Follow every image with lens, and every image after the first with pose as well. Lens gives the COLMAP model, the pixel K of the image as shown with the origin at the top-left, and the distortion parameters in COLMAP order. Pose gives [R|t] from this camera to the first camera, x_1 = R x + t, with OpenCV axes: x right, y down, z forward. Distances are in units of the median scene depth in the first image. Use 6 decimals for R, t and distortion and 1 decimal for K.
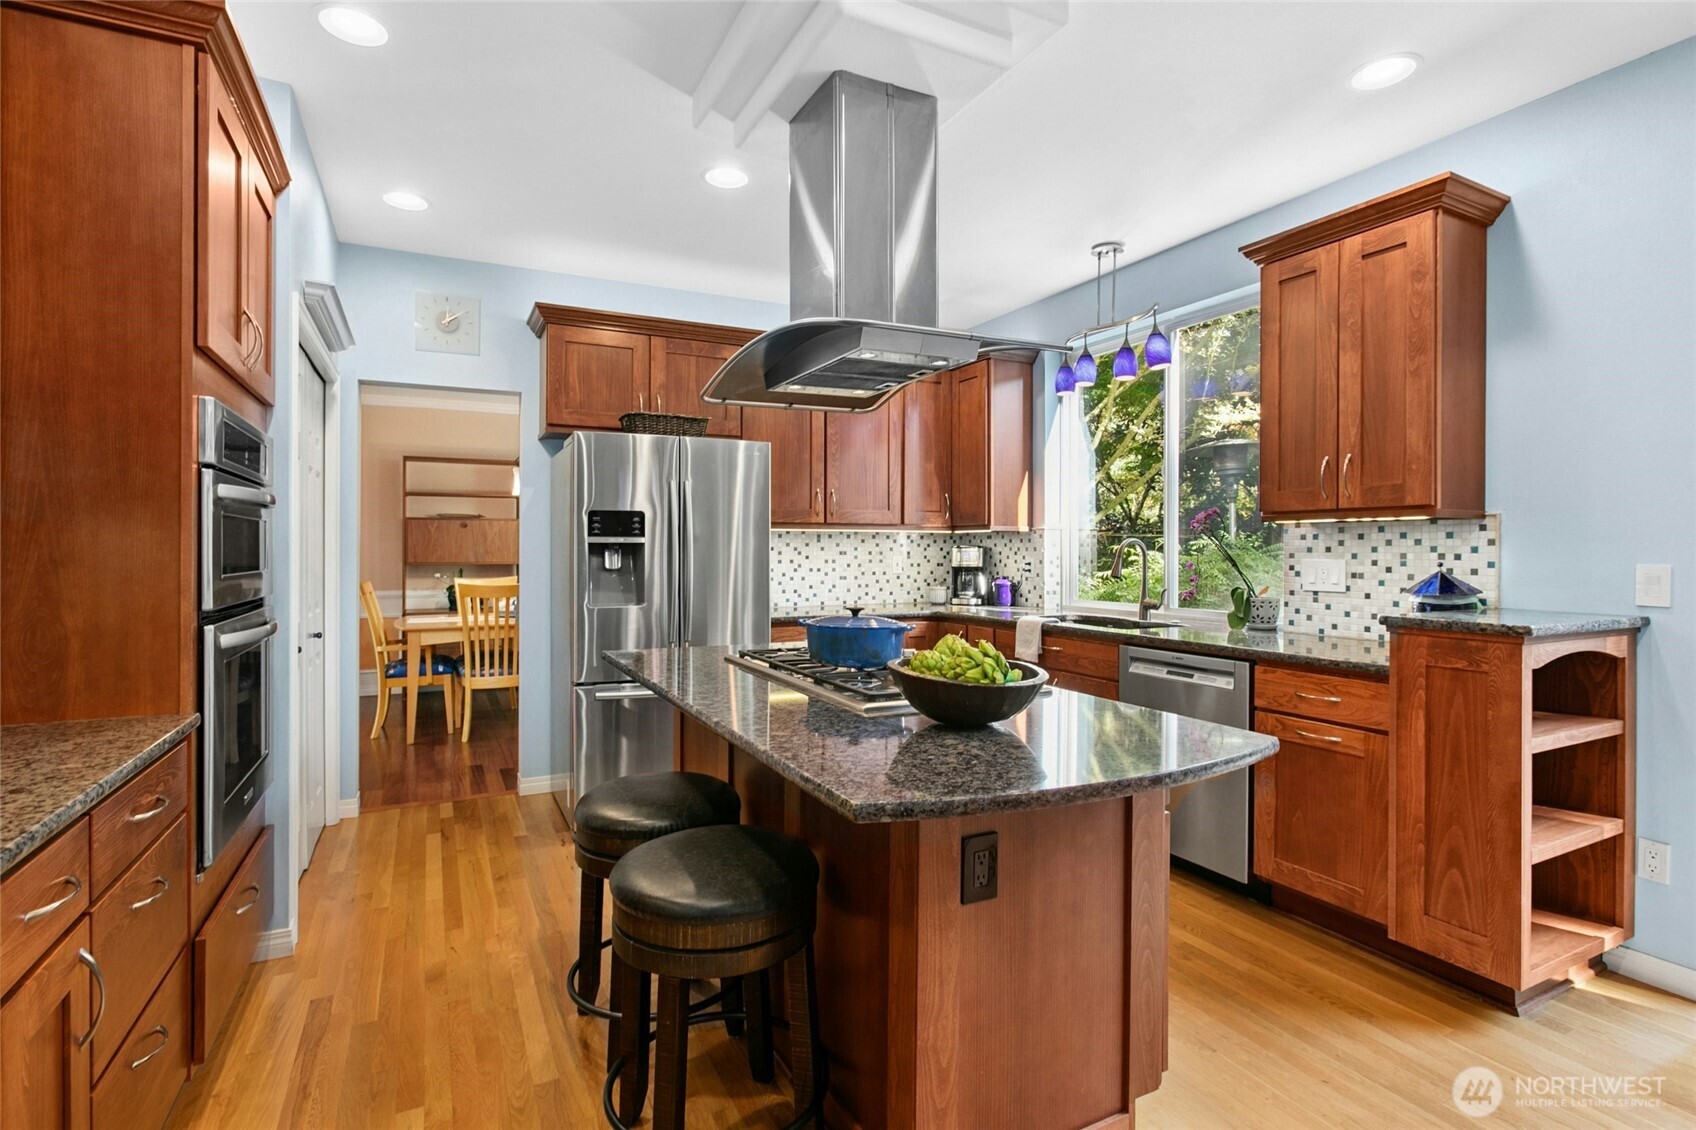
lens RADIAL K [[853.2, 0, 846.4], [0, 853.2, 553.0], [0, 0, 1]] dist [0.001374, 0.003313]
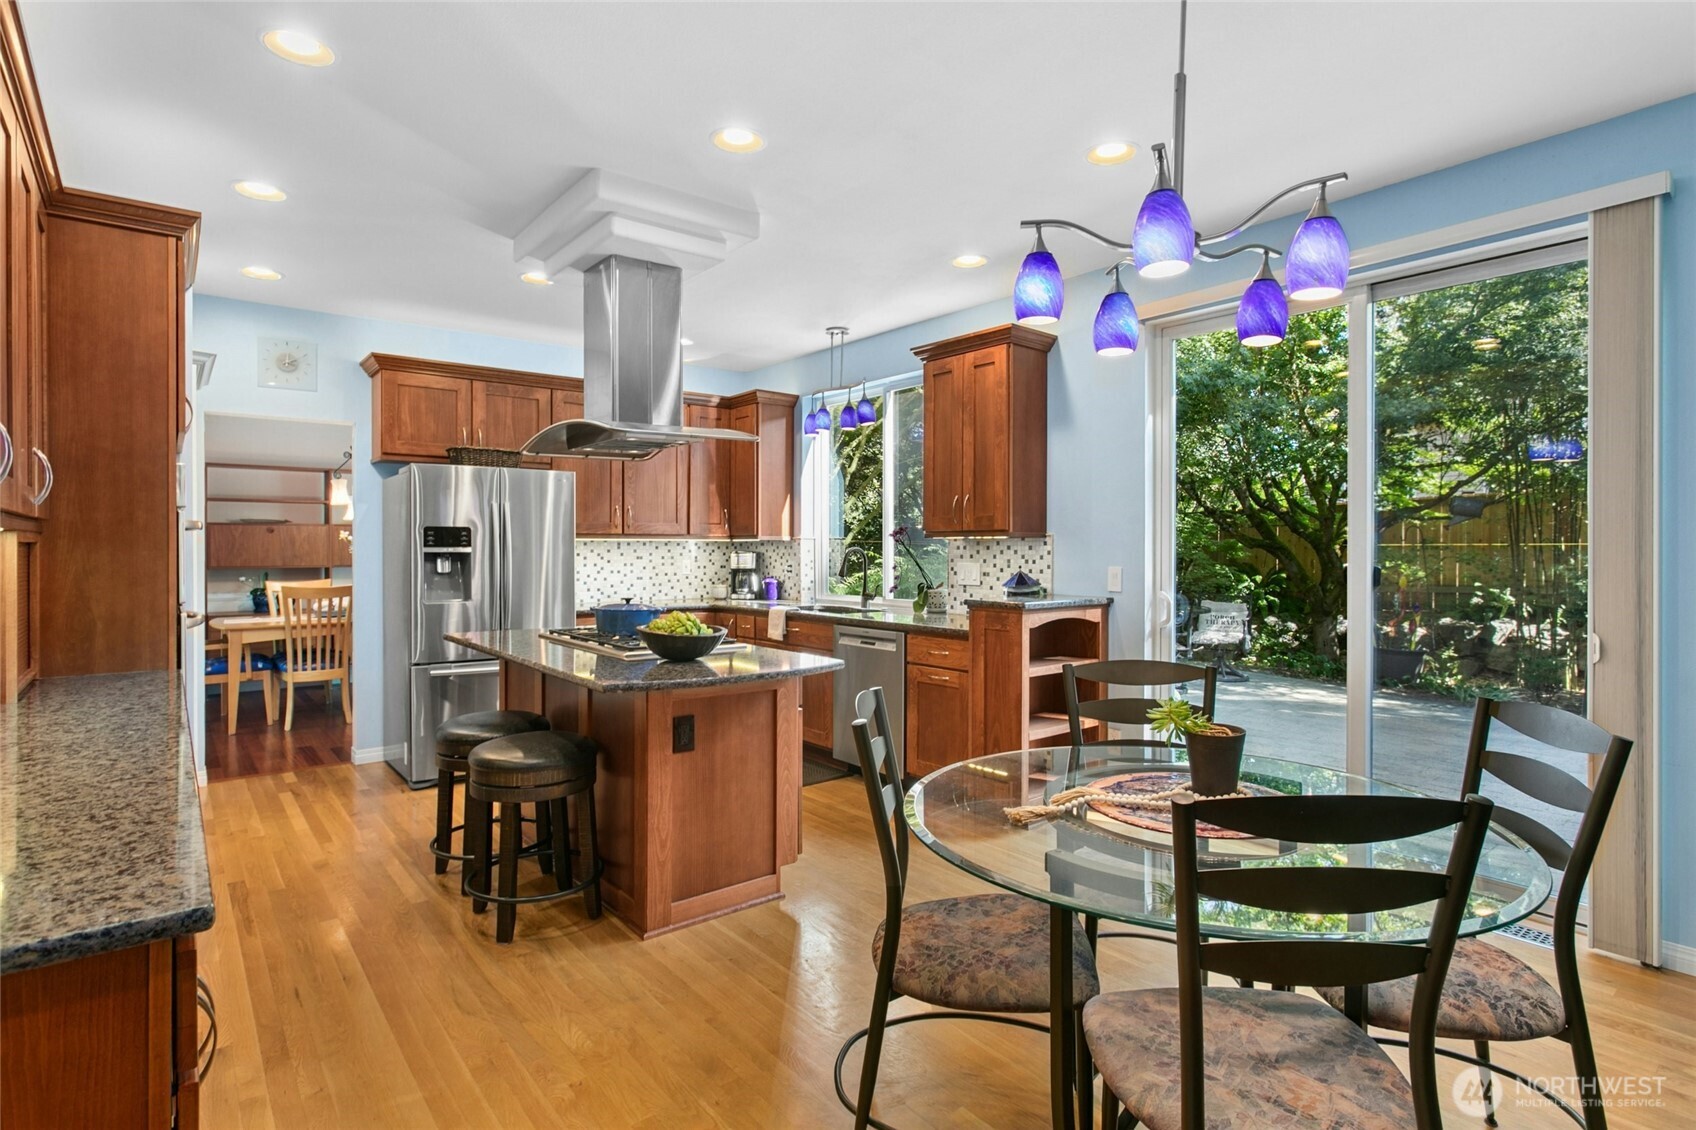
lens RADIAL K [[853.2, 0, 844.0], [0, 853.2, 557.3], [0, 0, 1]] dist [0.001374, 0.003313]
pose [[0.978965, -0.002747, 0.204008, 0.061762], [0.001578, 0.999981, 0.005893, -0.013958], [-0.204020, -0.005447, 0.978952, -0.463002]]
